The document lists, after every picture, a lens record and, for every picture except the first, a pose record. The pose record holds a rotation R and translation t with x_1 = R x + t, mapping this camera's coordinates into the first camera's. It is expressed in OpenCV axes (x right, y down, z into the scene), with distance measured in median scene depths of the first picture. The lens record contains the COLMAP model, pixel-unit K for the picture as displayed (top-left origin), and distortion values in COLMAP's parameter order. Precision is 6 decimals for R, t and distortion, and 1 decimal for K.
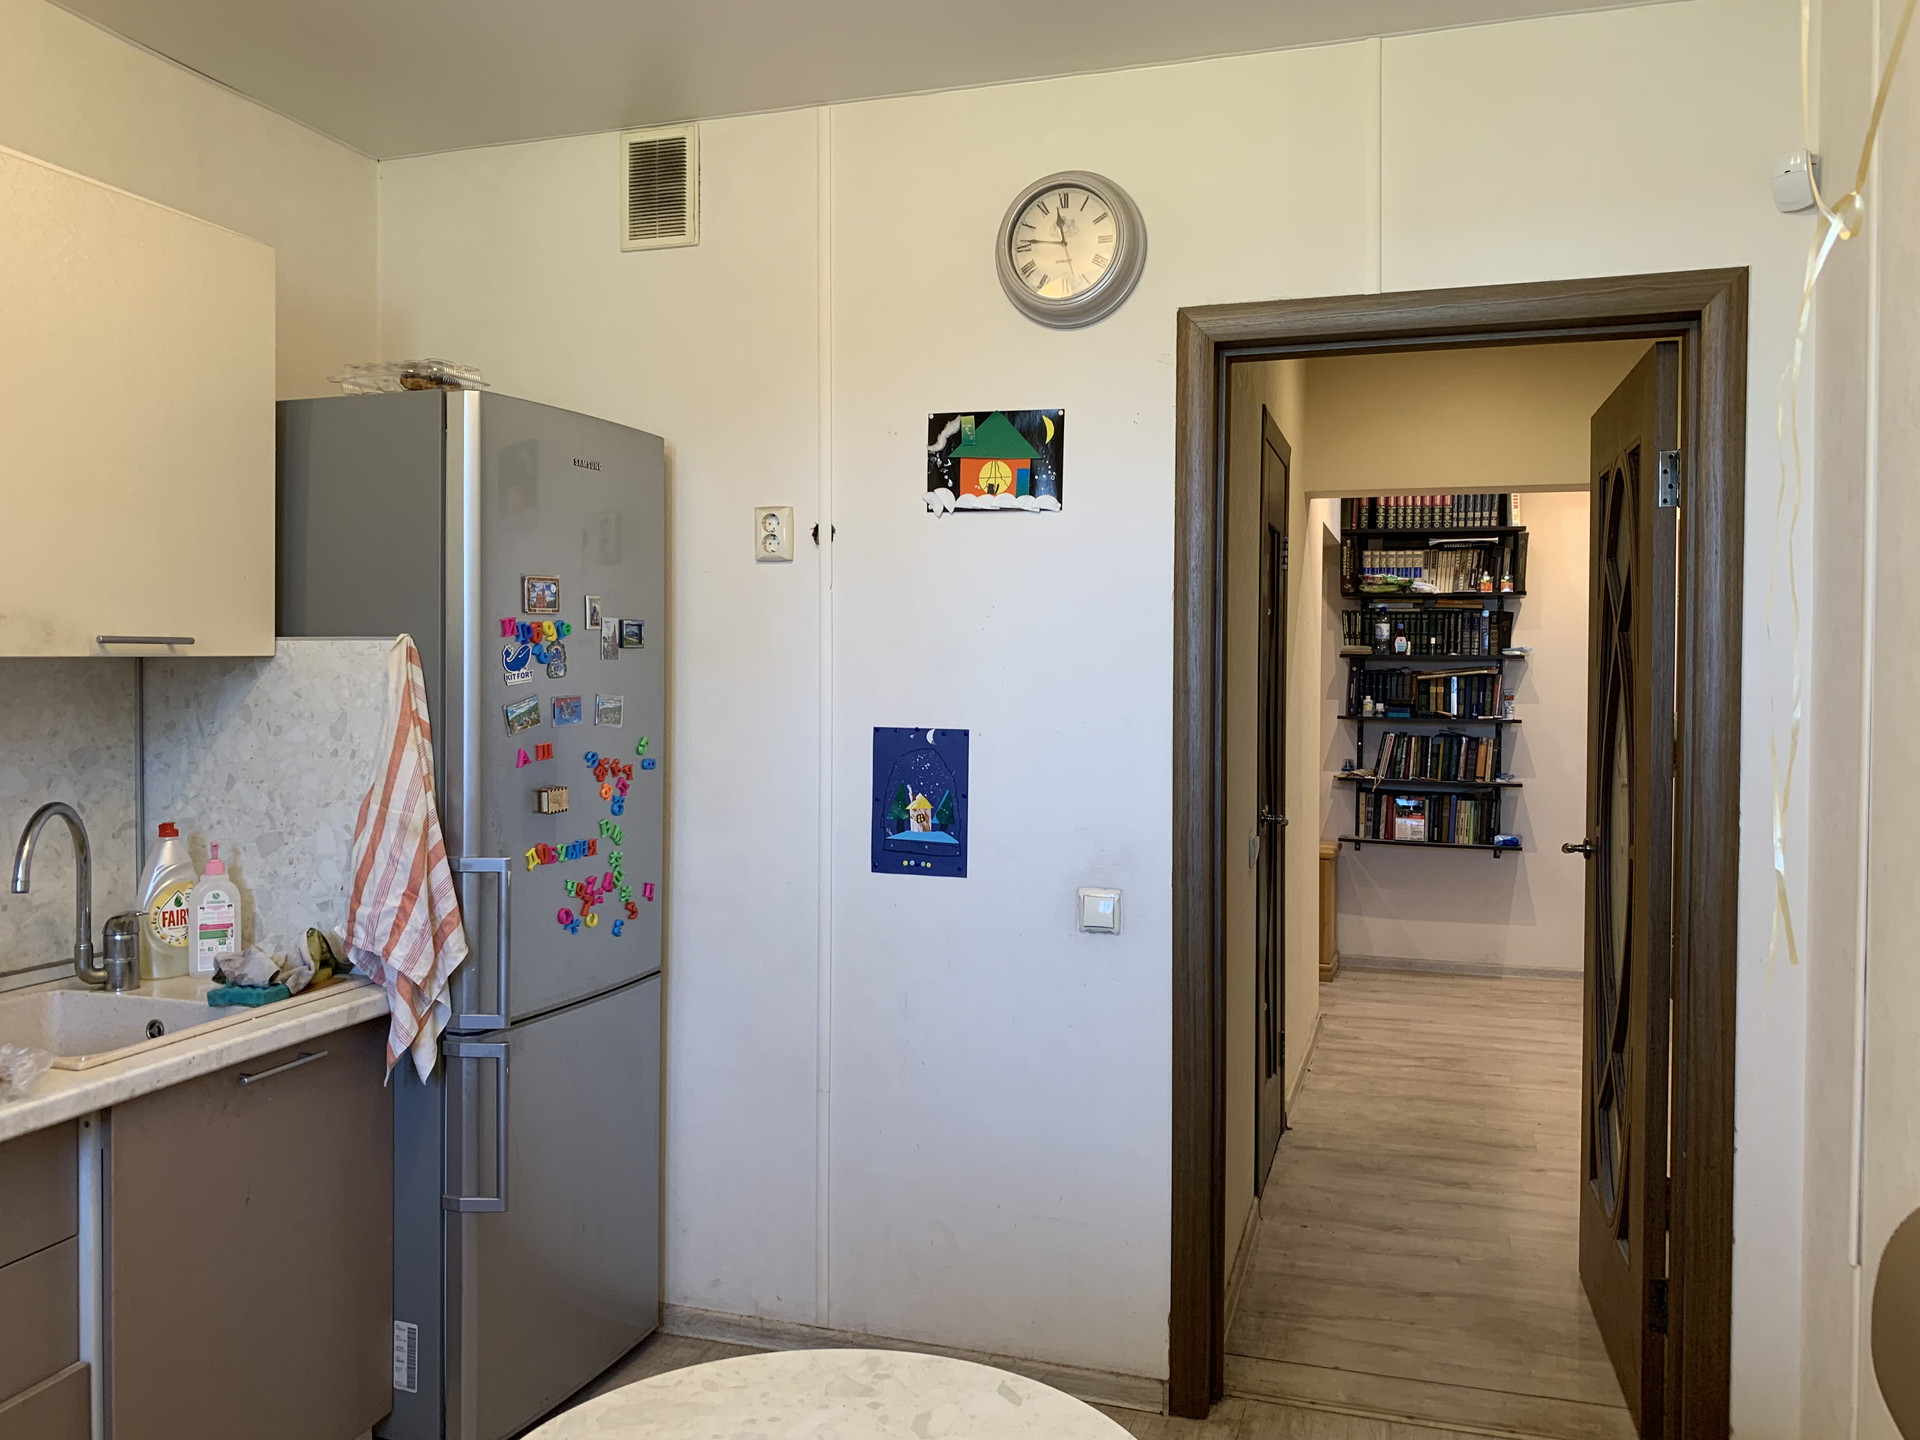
lens RADIAL K [[1462.3, 0, 950.6], [0, 1462.3, 699.5], [0, 0, 1]] dist [0.049221, -0.041860]
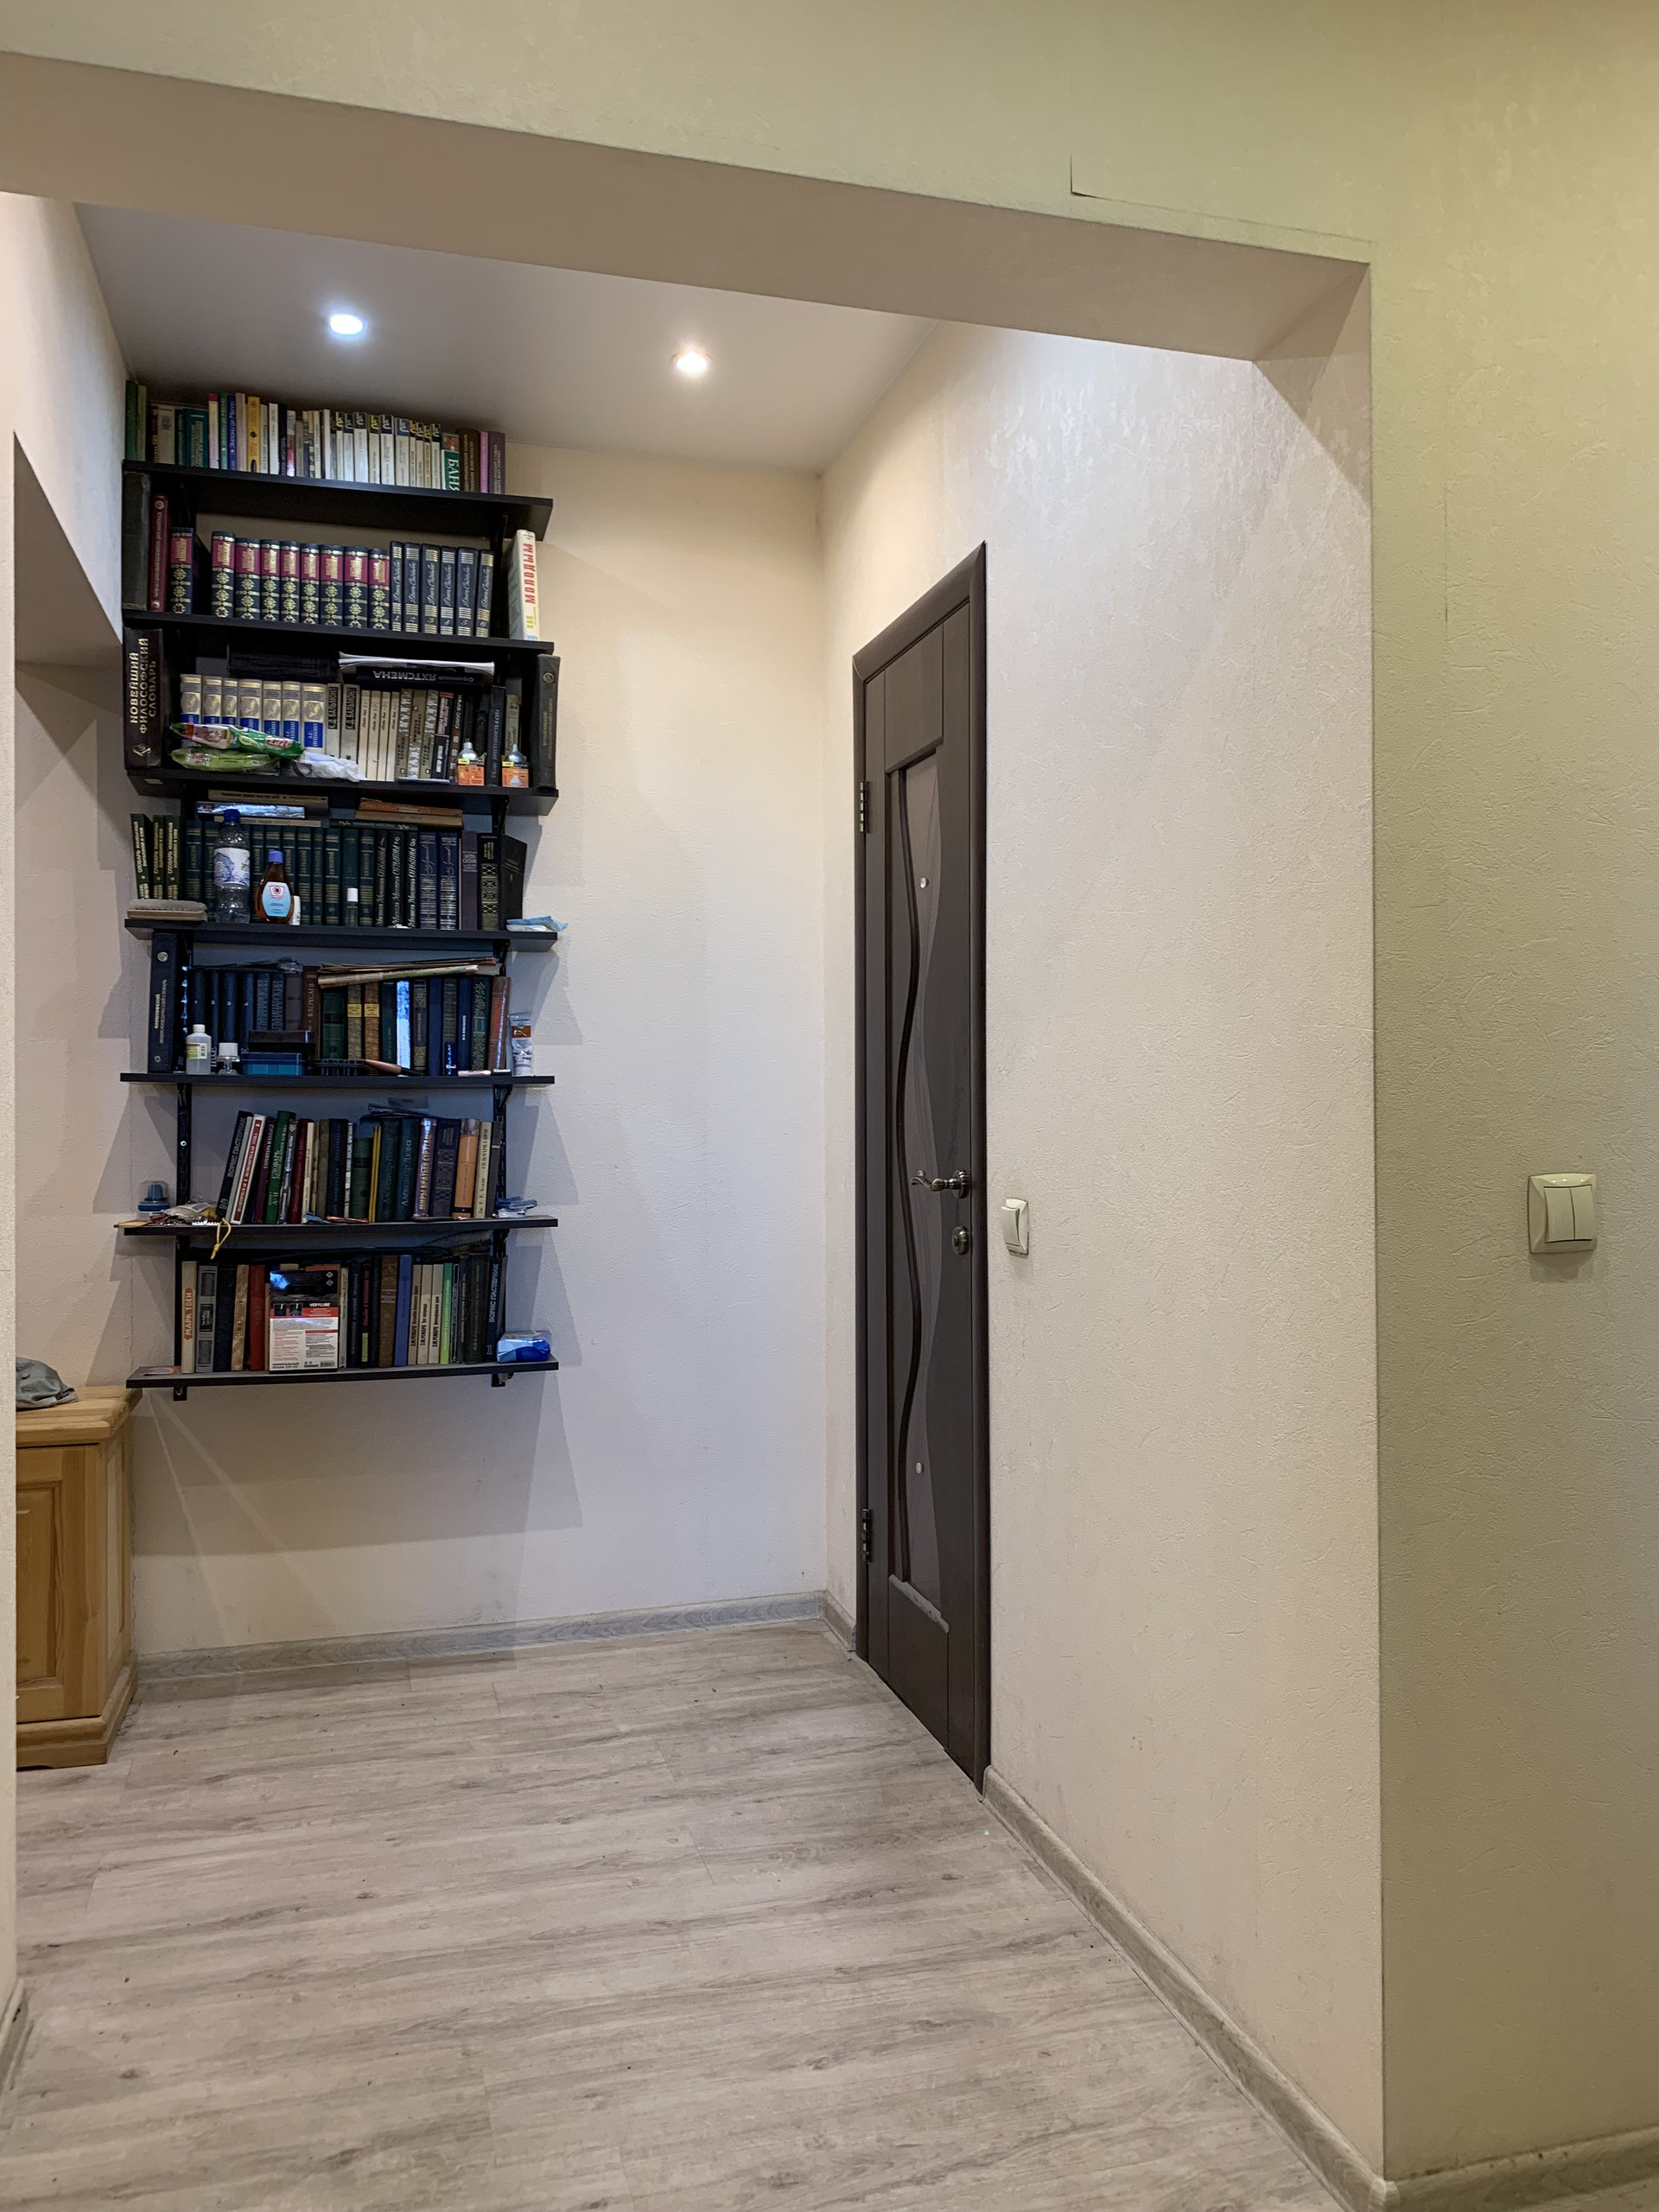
lens RADIAL K [[1684.6, 0, 829.1], [0, 1684.6, 1091.3], [0, 0, 1]] dist [0.049221, -0.041860]
pose [[0.827924, -0.003673, 0.560828, 0.166708], [0.021560, 0.999448, -0.025282, 0.032382], [-0.560426, 0.033023, 0.827546, 0.516772]]
